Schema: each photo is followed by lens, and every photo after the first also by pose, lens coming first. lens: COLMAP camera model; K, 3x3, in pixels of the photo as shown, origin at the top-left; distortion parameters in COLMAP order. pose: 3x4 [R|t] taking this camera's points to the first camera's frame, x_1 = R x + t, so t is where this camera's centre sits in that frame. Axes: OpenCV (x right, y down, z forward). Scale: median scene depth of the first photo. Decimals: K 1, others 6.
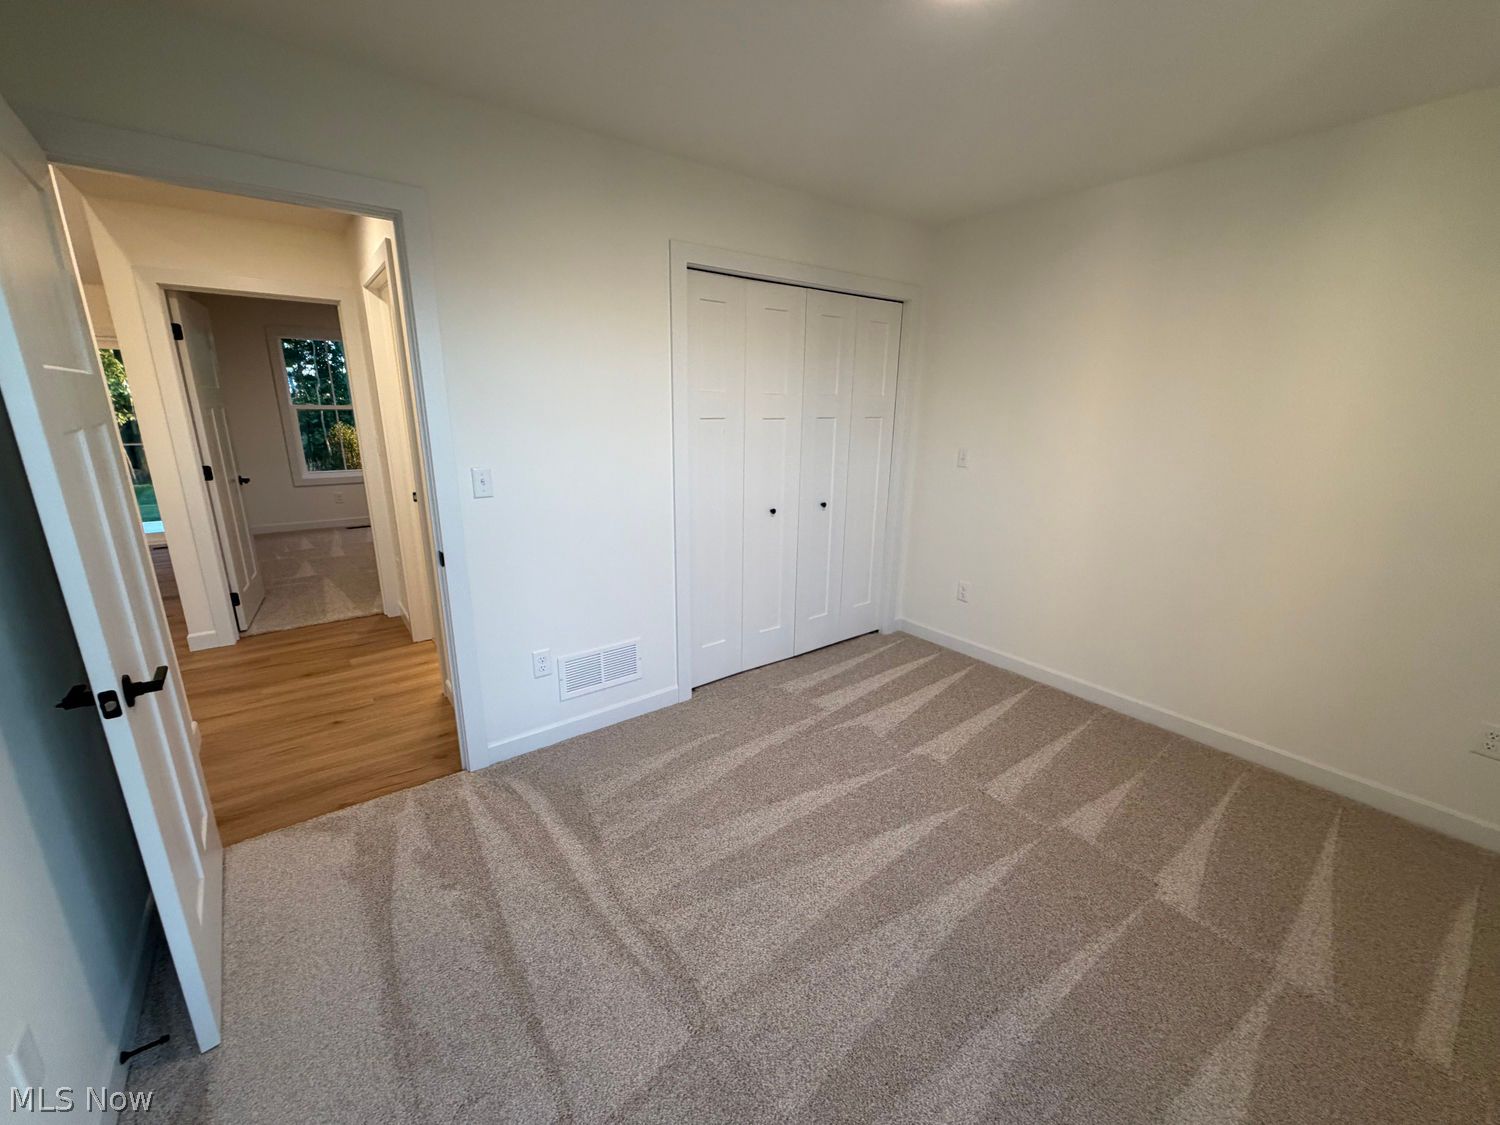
lens RADIAL K [[604.5, 0, 750.0], [0, 604.5, 562.5], [0, 0, 1]] dist [0.001162, 0.000145]
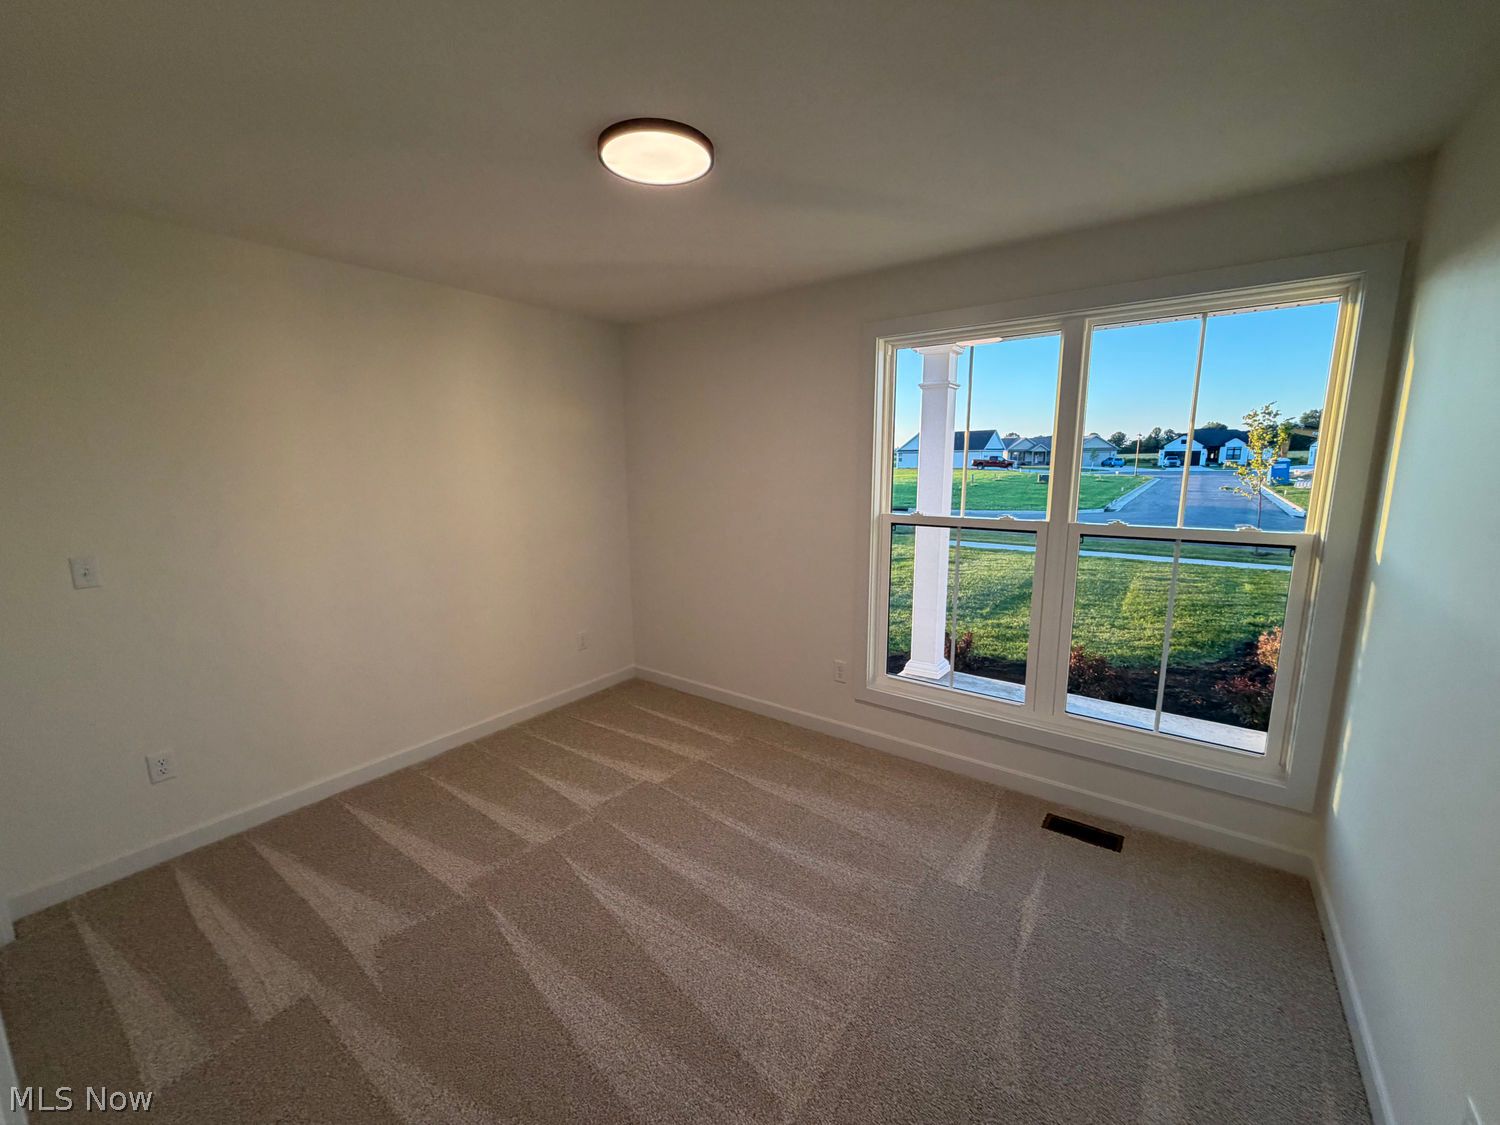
lens RADIAL K [[604.5, 0, 750.0], [0, 604.5, 562.5], [0, 0, 1]] dist [0.001162, 0.000145]
pose [[-0.251550, -0.173368, 0.952190, -0.567681], [0.272143, 0.931462, 0.241489, -0.206288], [-0.928795, 0.319878, -0.187128, 0.680815]]
